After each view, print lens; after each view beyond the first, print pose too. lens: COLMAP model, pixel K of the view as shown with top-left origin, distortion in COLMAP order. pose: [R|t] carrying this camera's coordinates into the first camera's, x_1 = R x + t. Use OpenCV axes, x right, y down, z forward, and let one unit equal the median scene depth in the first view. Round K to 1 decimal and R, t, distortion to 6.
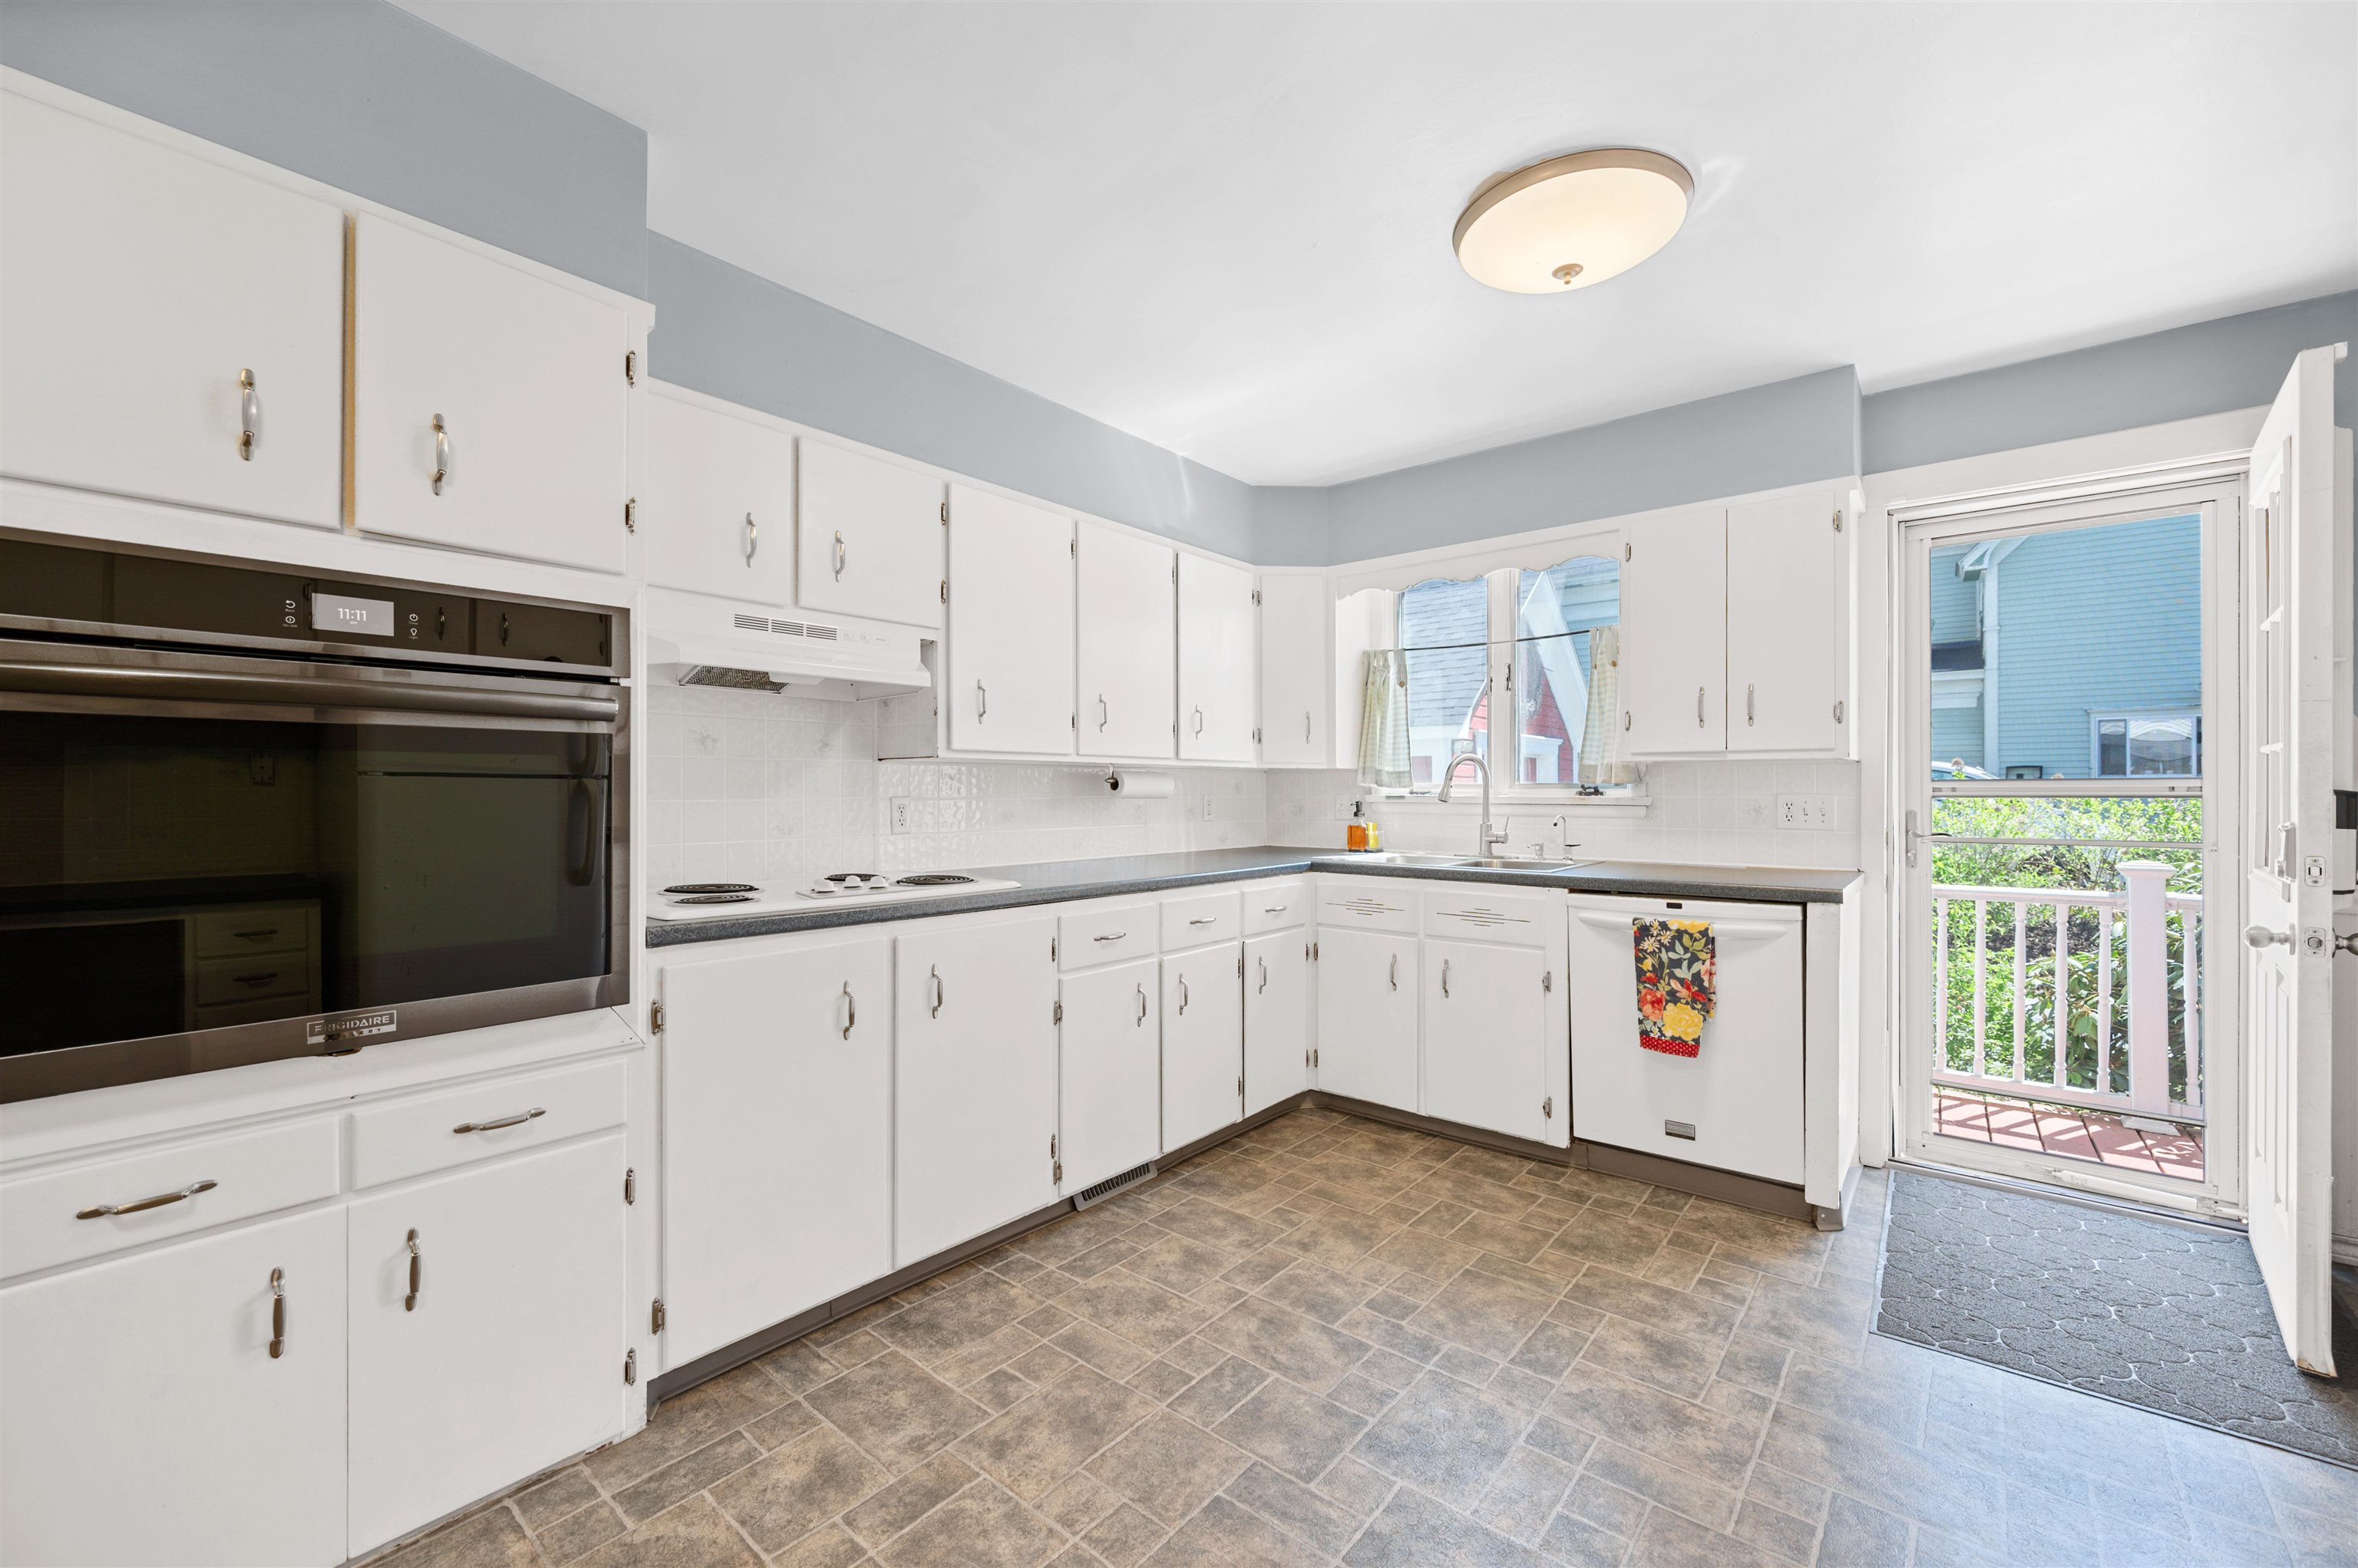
lens RADIAL K [[951.5, 0, 1179.0], [0, 951.5, 784.0], [0, 0, 1]] dist [-0.029829, -0.000233]
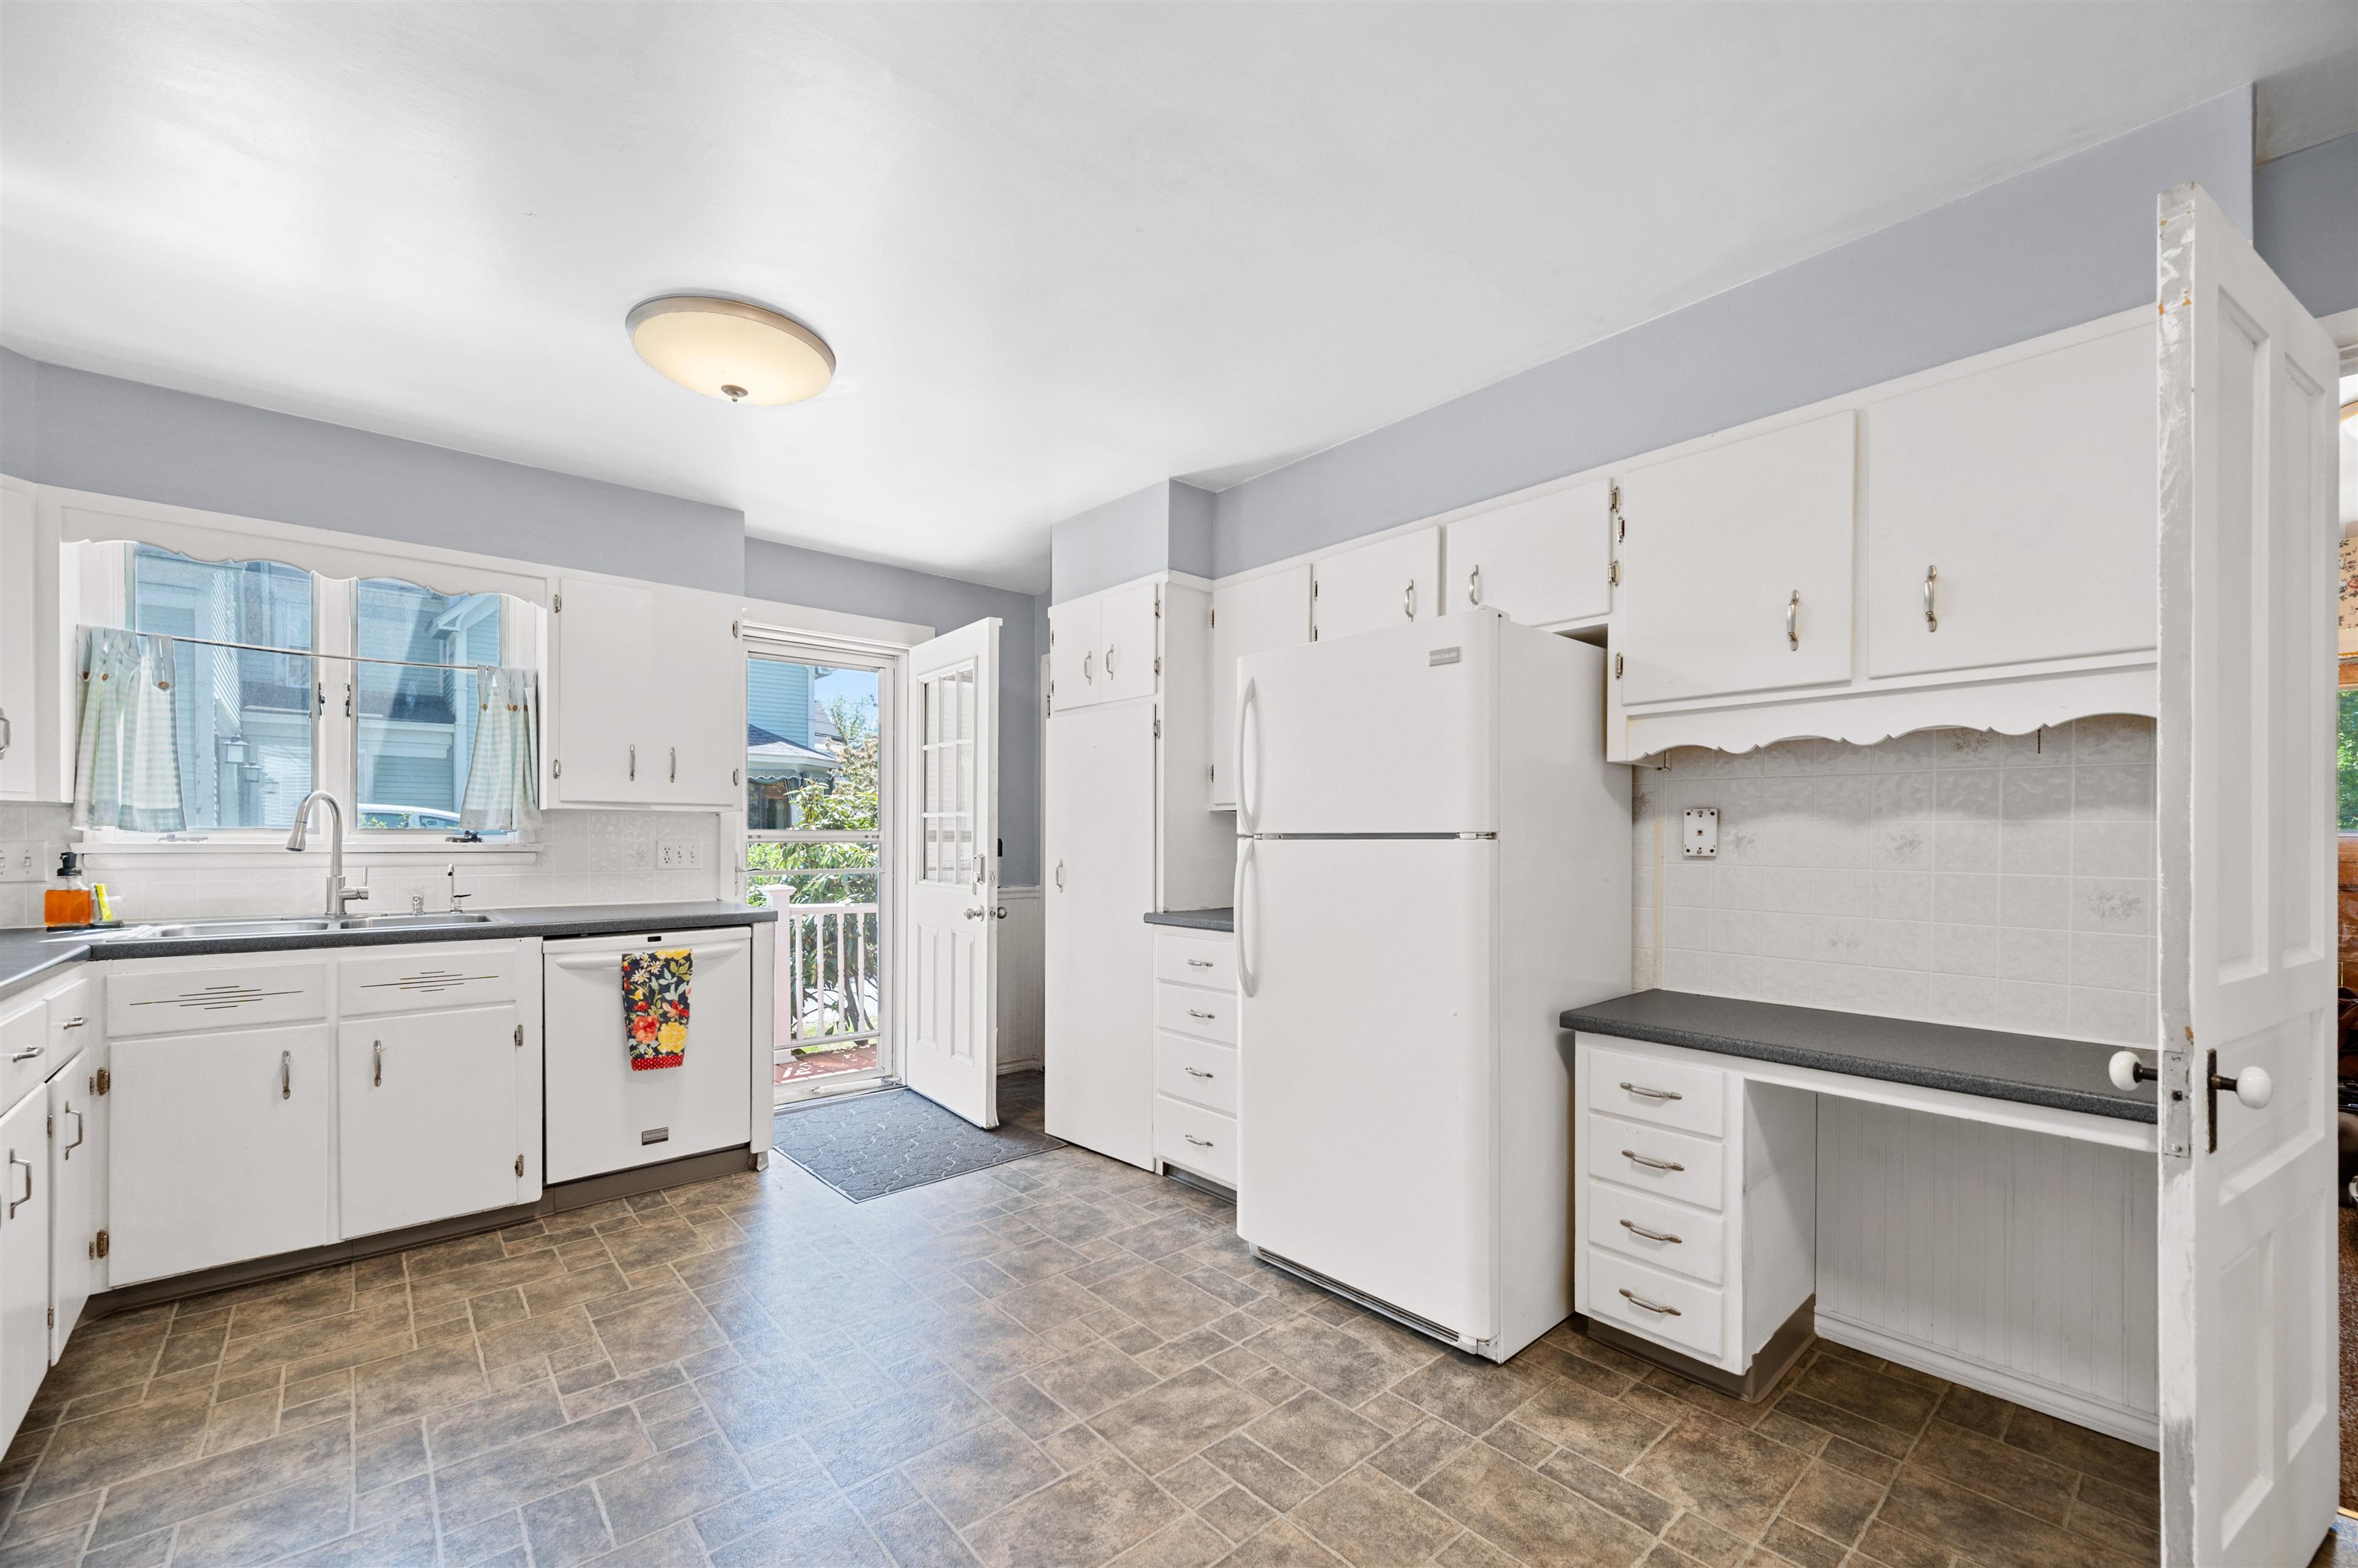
lens RADIAL K [[941.2, 0, 1174.8], [0, 941.2, 779.1], [0, 0, 1]] dist [-0.000905, -0.000321]
pose [[0.122241, 0.066088, 0.990298, -0.532411], [-0.012026, 0.997806, -0.065105, 0.000858], [-0.992428, -0.003951, 0.122767, 0.222760]]
